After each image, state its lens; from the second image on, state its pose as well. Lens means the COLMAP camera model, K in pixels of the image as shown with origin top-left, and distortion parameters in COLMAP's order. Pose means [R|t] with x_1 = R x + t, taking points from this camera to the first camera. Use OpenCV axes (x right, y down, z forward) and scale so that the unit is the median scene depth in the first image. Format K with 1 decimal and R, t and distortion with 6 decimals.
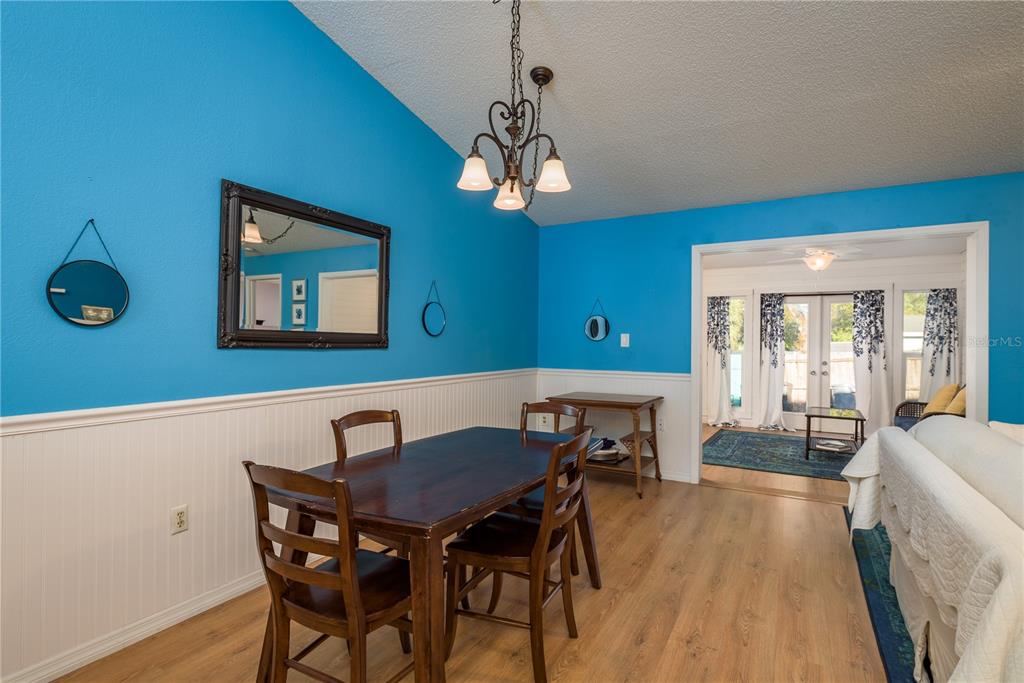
lens RADIAL K [[501.4, 0, 515.9], [0, 501.4, 341.2], [0, 0, 1]] dist [-0.003766, -0.000082]
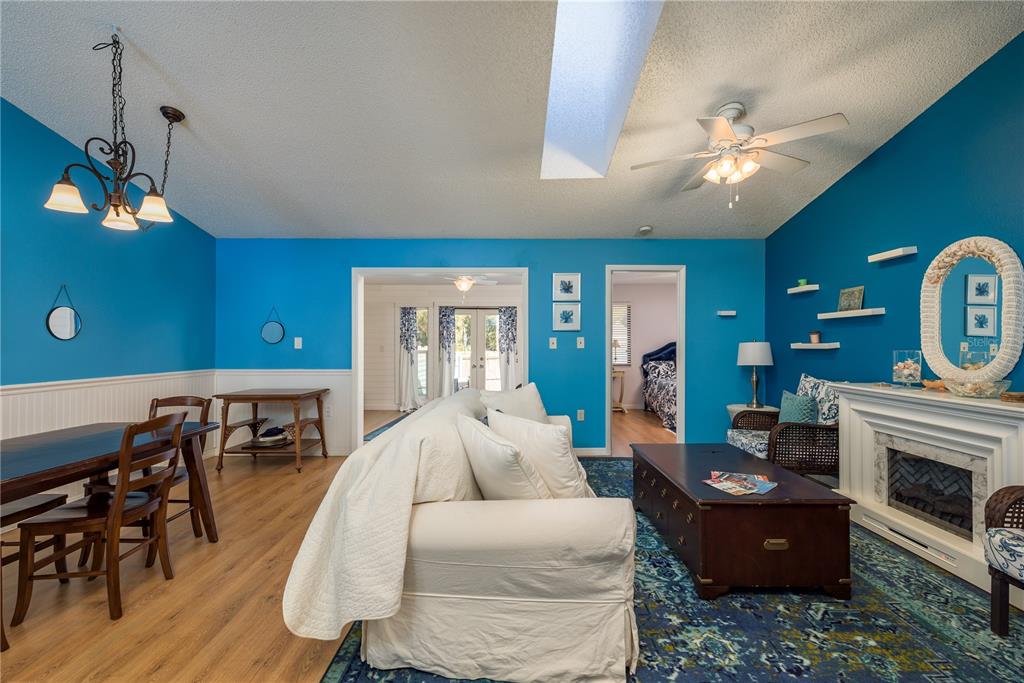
lens RADIAL K [[457.6, 0, 513.9], [0, 457.6, 343.7], [0, 0, 1]] dist [0.005412, -0.000775]
pose [[0.874860, -0.006043, 0.484338, 0.103217], [0.005730, 0.999981, 0.002125, 0.000418], [-0.484341, 0.000916, 0.874879, -0.141015]]
